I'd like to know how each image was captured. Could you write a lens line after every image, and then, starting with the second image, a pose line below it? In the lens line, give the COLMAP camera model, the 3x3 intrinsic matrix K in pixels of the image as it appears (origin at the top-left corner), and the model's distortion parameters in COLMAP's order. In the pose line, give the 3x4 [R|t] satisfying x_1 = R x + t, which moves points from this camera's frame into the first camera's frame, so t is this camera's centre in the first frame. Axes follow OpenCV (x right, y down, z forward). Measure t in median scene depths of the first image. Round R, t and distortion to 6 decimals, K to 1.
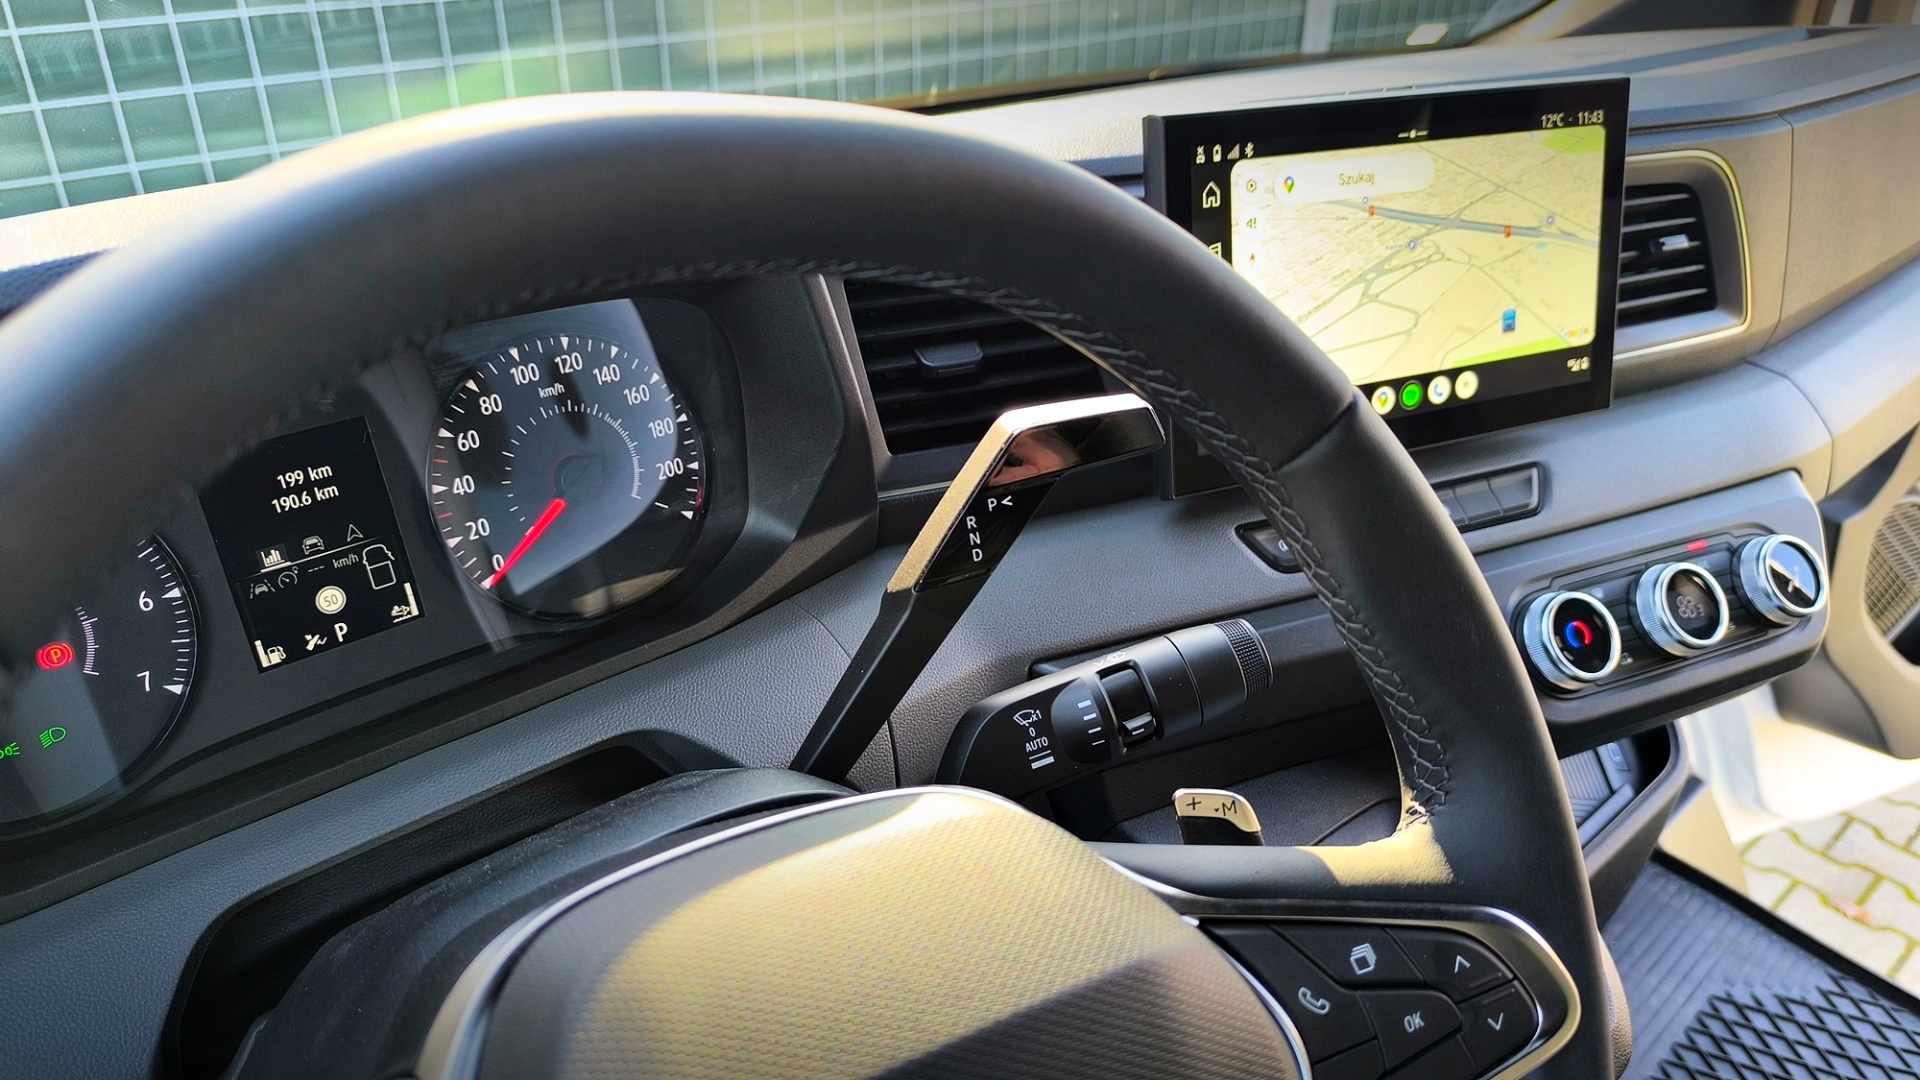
lens RADIAL K [[1353.4, 0, 960.0], [0, 1353.4, 540.0], [0, 0, 1]] dist [-0.000557, -0.004325]
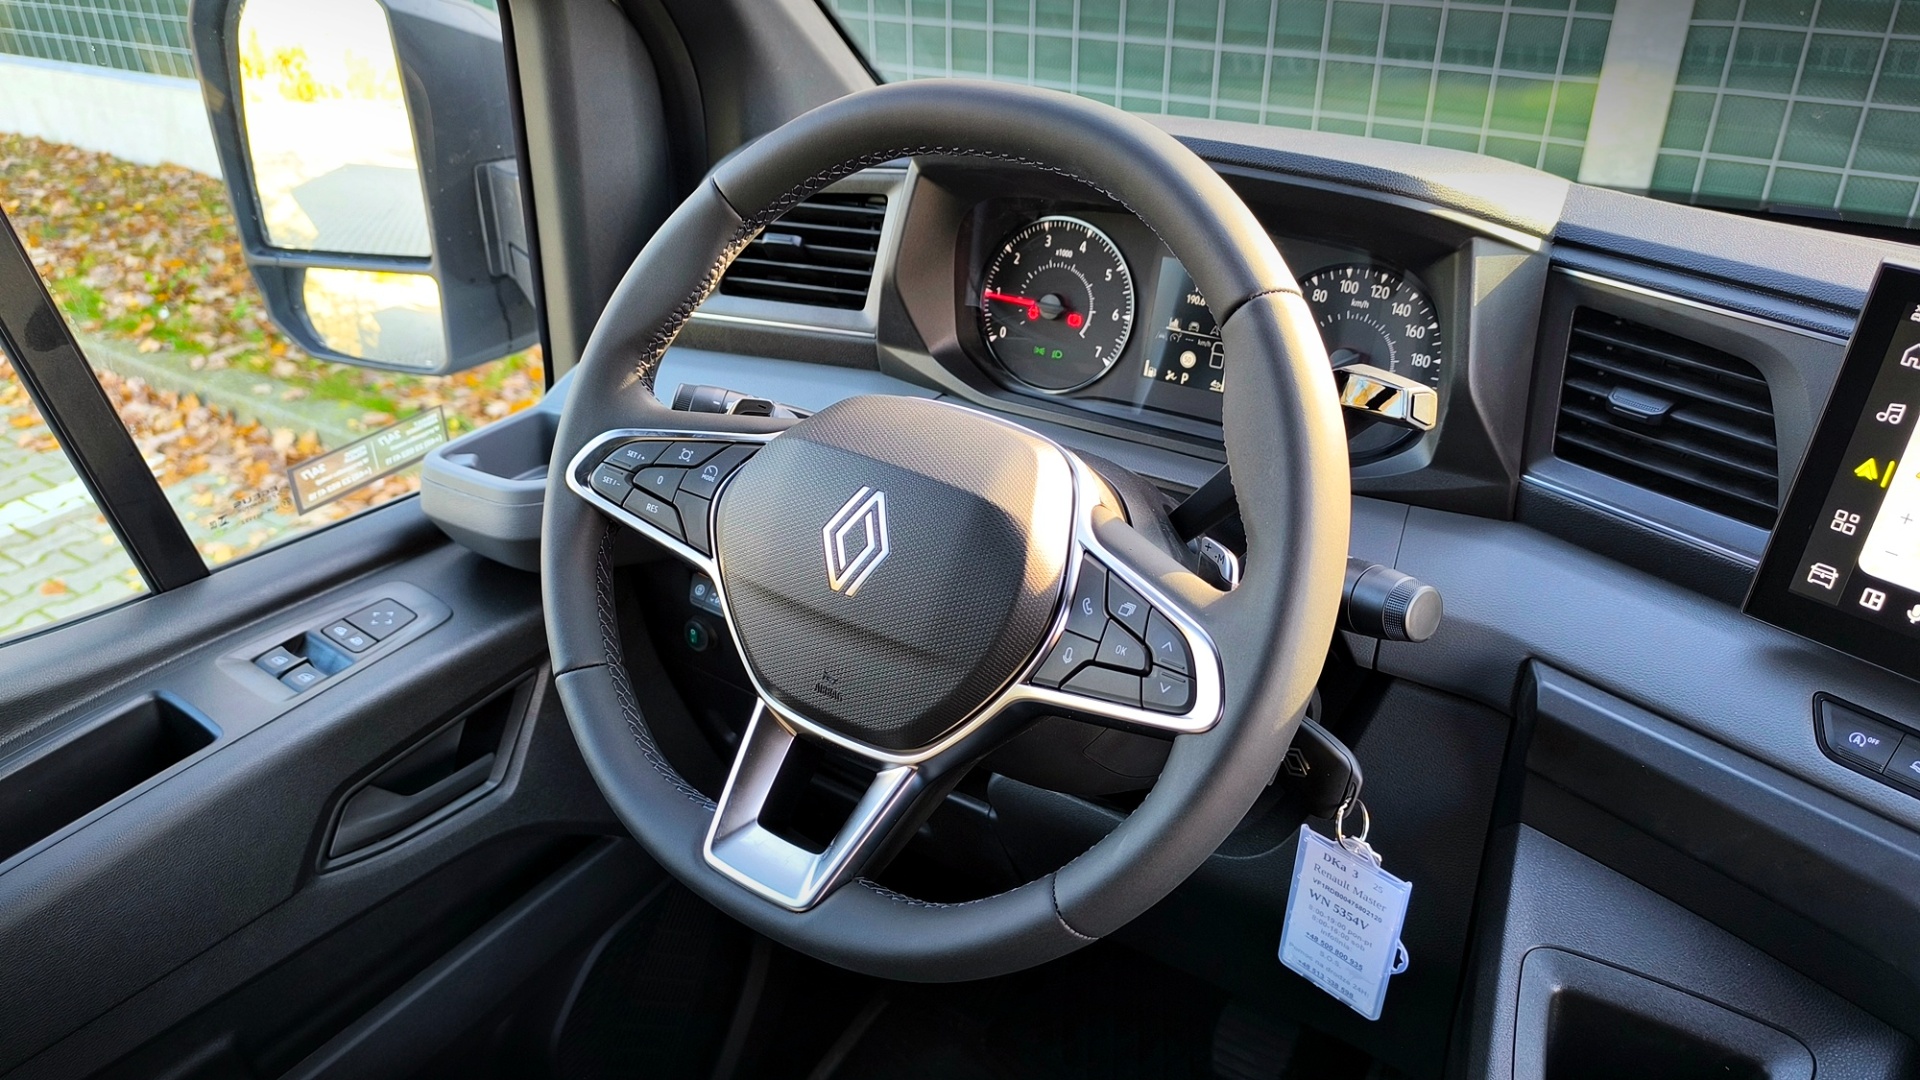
lens RADIAL K [[1332.9, 0, 960.4], [0, 1332.9, 550.5], [0, 0, 1]] dist [0.049211, -0.075907]
pose [[0.291357, 0.461195, -0.838099, 0.863636], [-0.449092, 0.839508, 0.305848, -0.123088], [0.844646, 0.287273, 0.451716, 0.017015]]
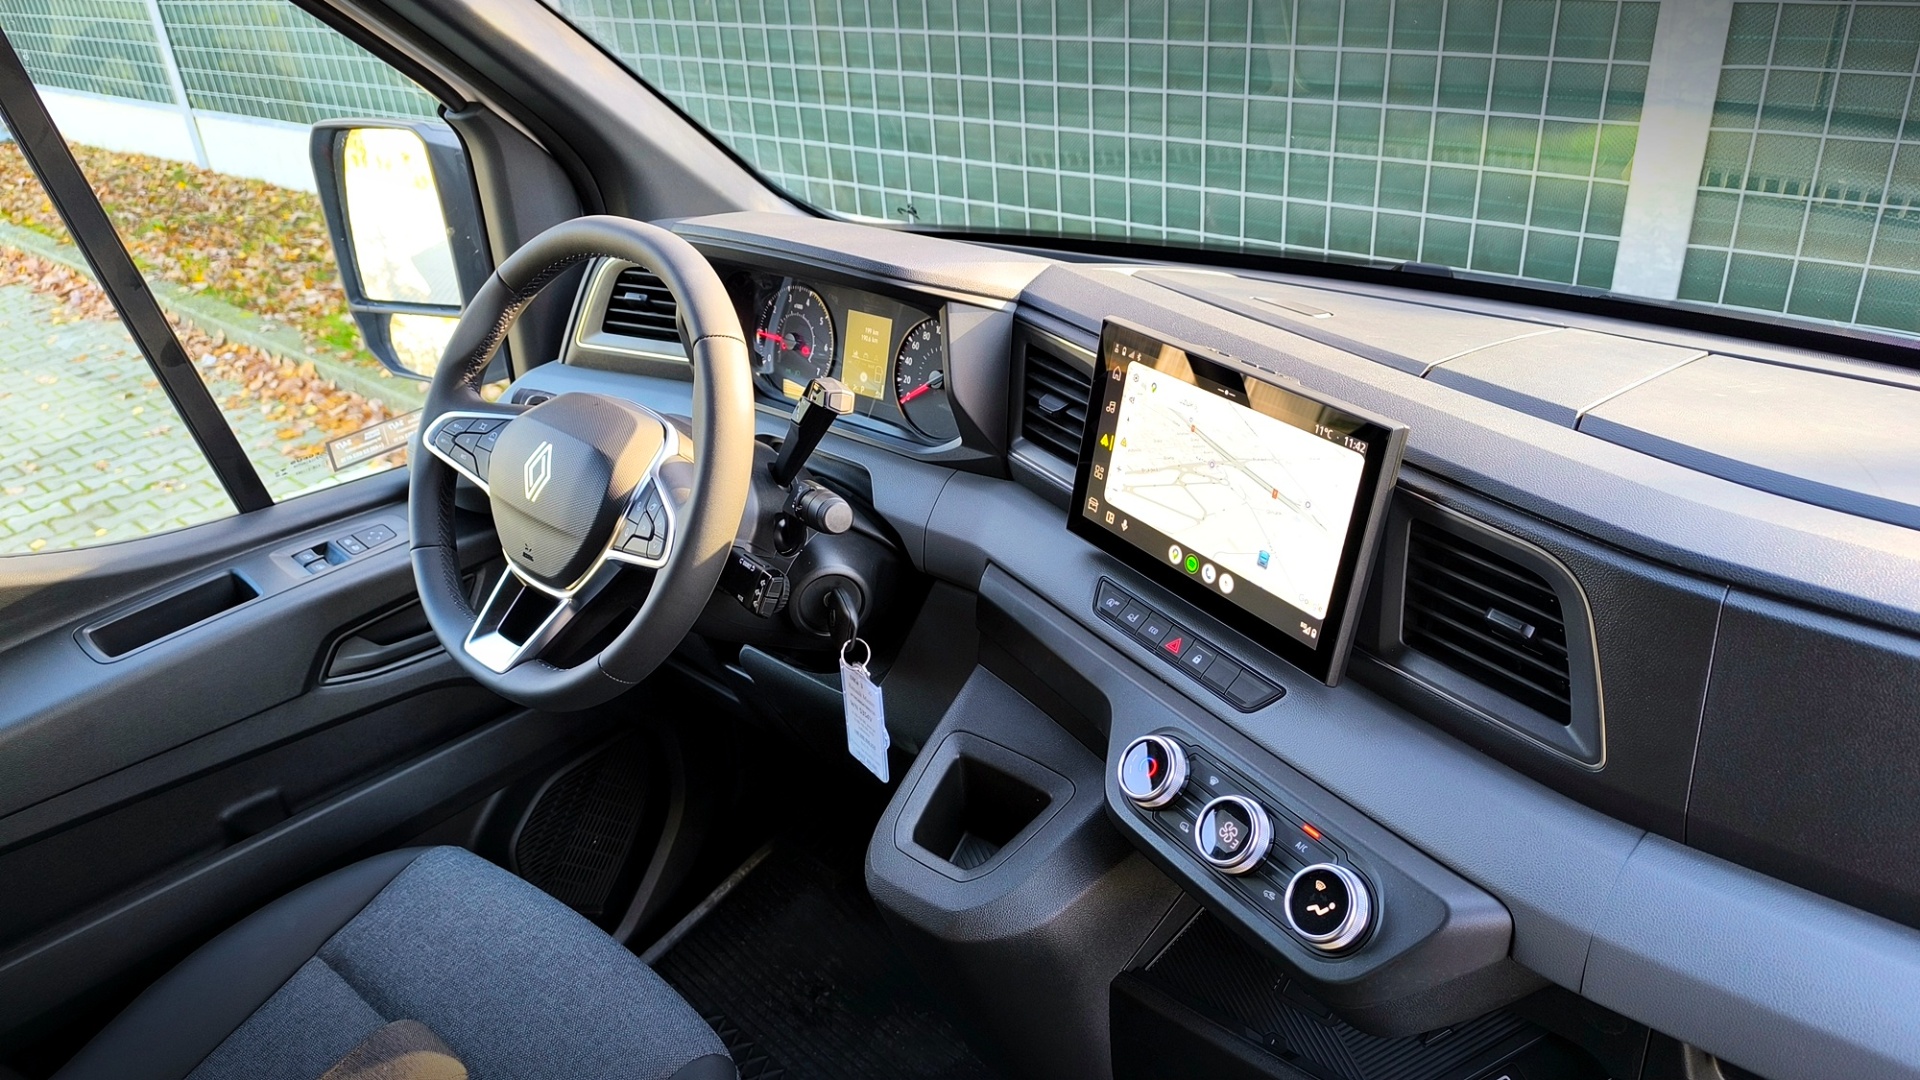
lens RADIAL K [[1324.0, 0, 953.7], [0, 1324.0, 548.7], [0, 0, 1]] dist [0.079195, -0.175925]
pose [[0.133406, 0.447597, -0.884228, 1.711875], [-0.416466, 0.834923, 0.359806, -0.580927], [0.899310, 0.320250, 0.297792, 0.397073]]
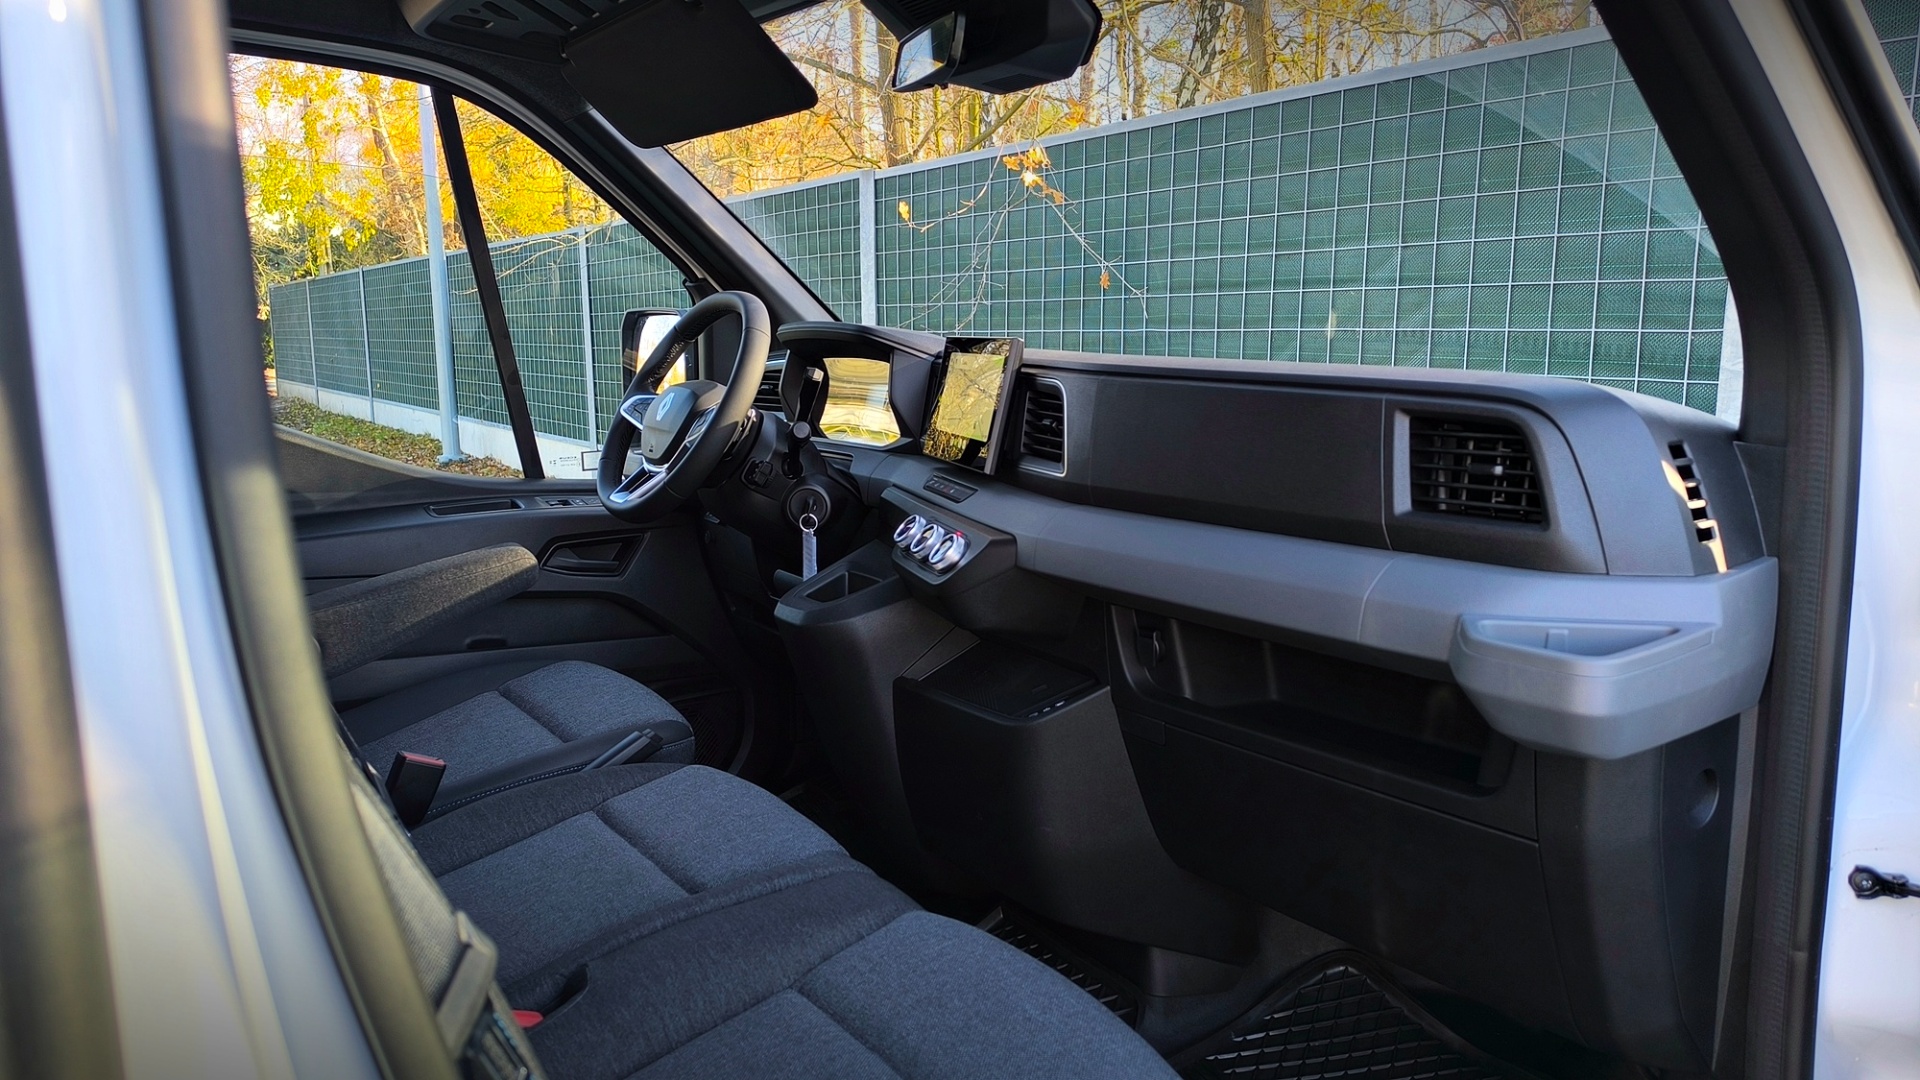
lens RADIAL K [[1328.5, 0, 949.7], [0, 1328.5, 542.0], [0, 0, 1]] dist [0.060675, -0.102727]
pose [[-0.125520, 0.149066, -0.980828, 3.319394], [-0.465740, 0.864080, 0.190925, -0.487025], [0.875974, 0.480776, -0.039034, 1.334499]]
